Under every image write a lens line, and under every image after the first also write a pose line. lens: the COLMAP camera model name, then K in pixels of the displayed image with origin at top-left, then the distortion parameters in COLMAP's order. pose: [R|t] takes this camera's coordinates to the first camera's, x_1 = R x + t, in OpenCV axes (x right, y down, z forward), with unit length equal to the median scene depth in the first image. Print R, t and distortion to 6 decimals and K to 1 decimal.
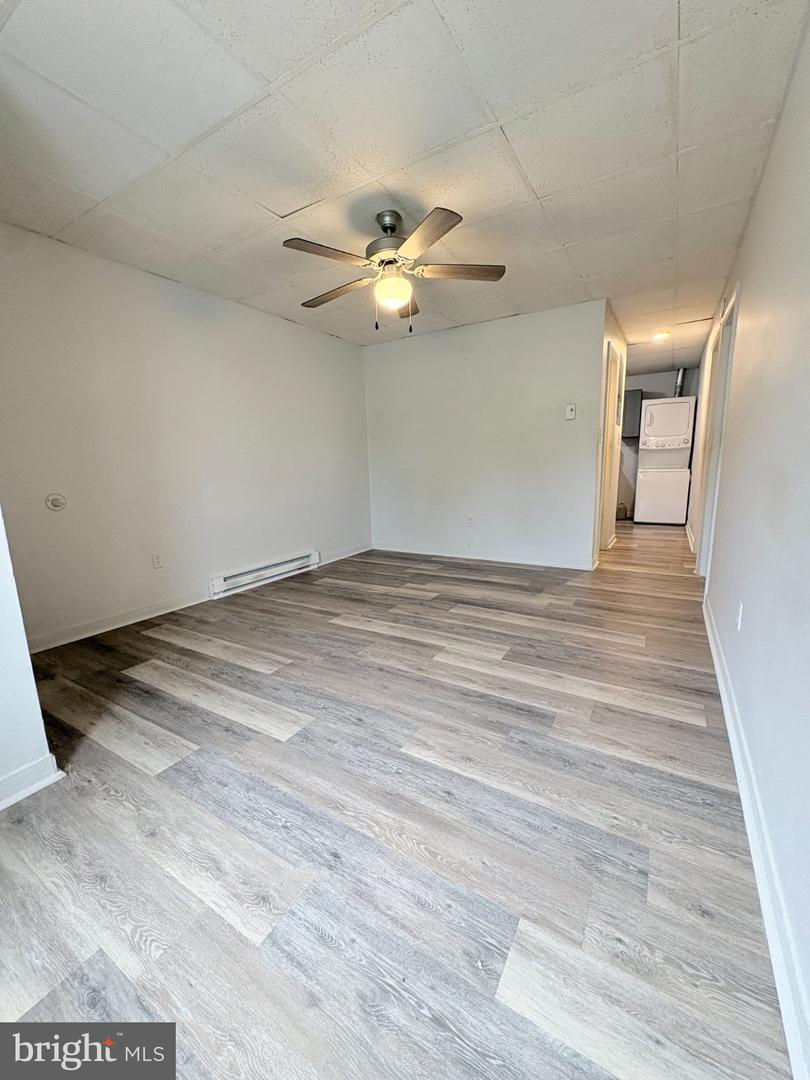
lens RADIAL K [[432.3, 0, 406.8], [0, 432.3, 541.8], [0, 0, 1]] dist [0.001290, -0.000007]
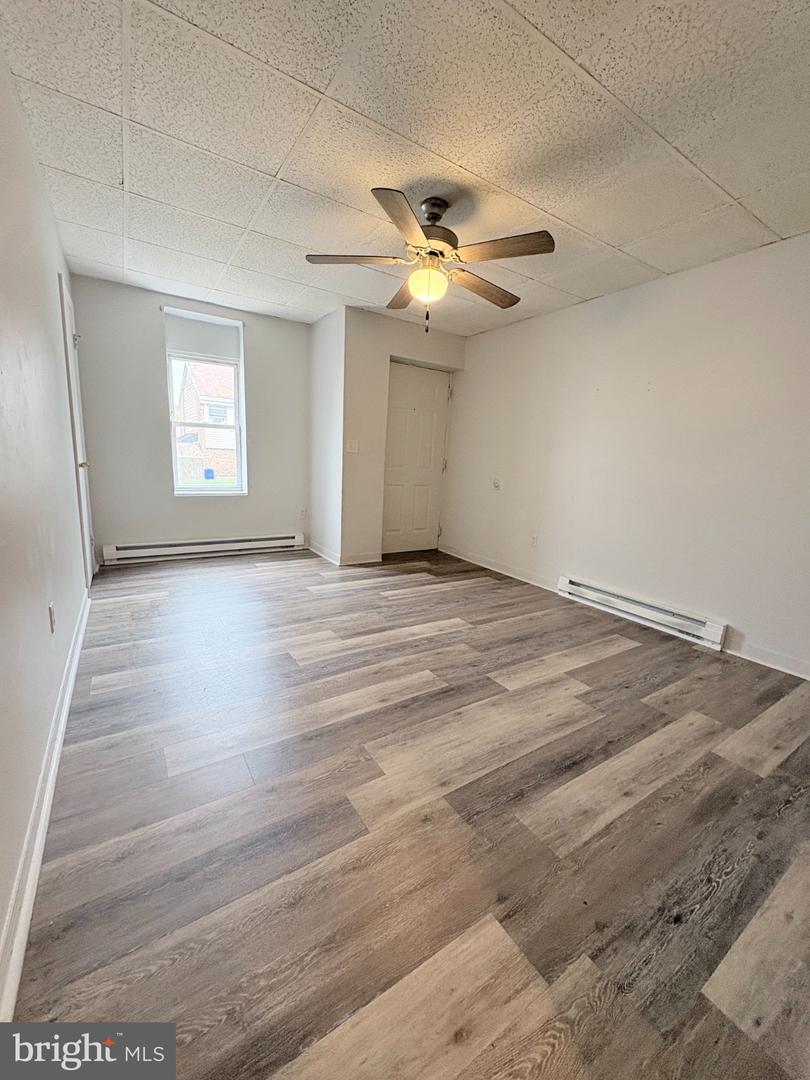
lens RADIAL K [[432.3, 0, 407.1], [0, 432.3, 539.2], [0, 0, 1]] dist [0.001290, -0.000007]
pose [[-0.436987, 0.174005, -0.882476, 0.747211], [-0.201760, 0.937146, 0.284693, -0.261709], [0.876547, 0.302456, -0.374414, 1.204703]]
